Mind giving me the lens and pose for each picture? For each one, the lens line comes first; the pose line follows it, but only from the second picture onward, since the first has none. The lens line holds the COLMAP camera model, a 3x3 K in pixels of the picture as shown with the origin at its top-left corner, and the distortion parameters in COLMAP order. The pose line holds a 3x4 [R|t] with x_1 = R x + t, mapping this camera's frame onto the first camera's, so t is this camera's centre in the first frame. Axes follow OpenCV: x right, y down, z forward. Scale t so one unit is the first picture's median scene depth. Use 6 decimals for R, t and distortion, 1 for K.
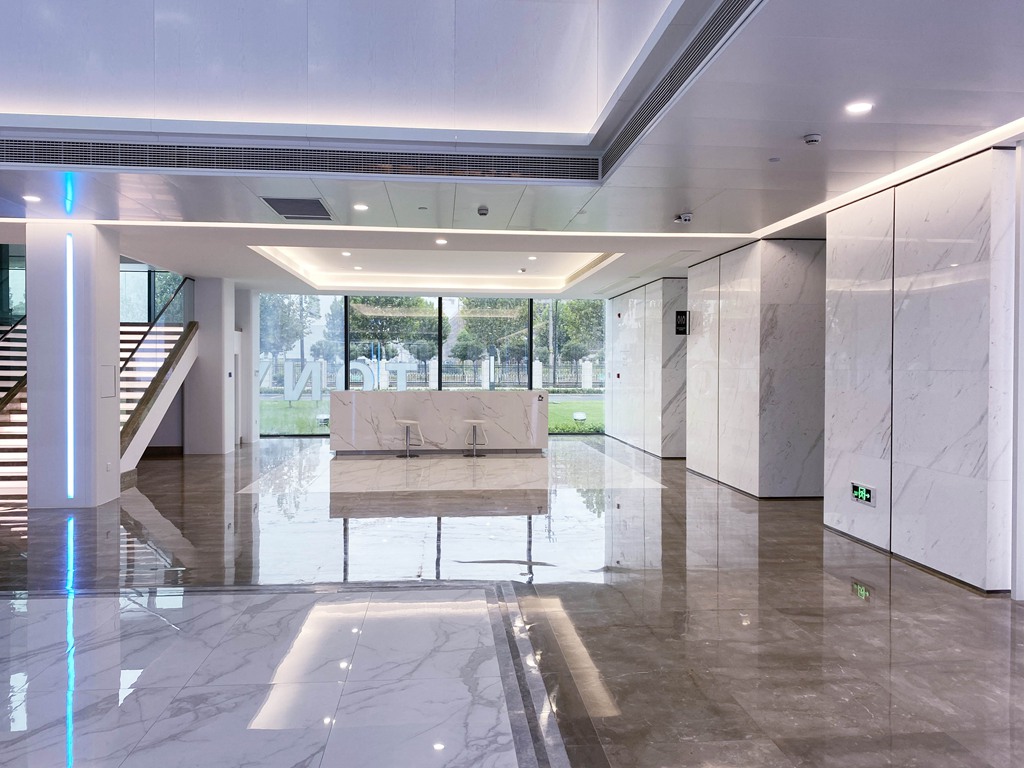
lens RADIAL K [[778.3, 0, 513.7], [0, 778.3, 378.3], [0, 0, 1]] dist [0.025926, -0.021073]
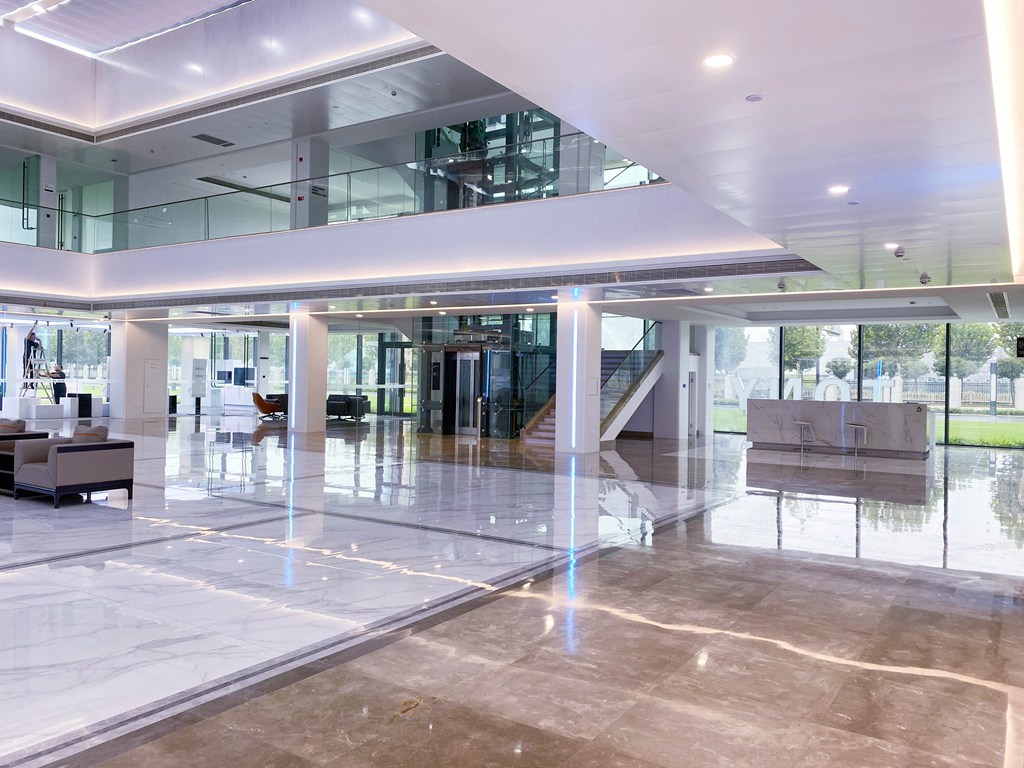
lens RADIAL K [[778.3, 0, 509.5], [0, 778.3, 380.9], [0, 0, 1]] dist [0.025926, -0.021073]
pose [[0.779947, 0.014625, -0.625674, 0.305530], [-0.024580, 0.999671, -0.007274, 0.005140], [0.625362, 0.021052, 0.780051, -0.358027]]
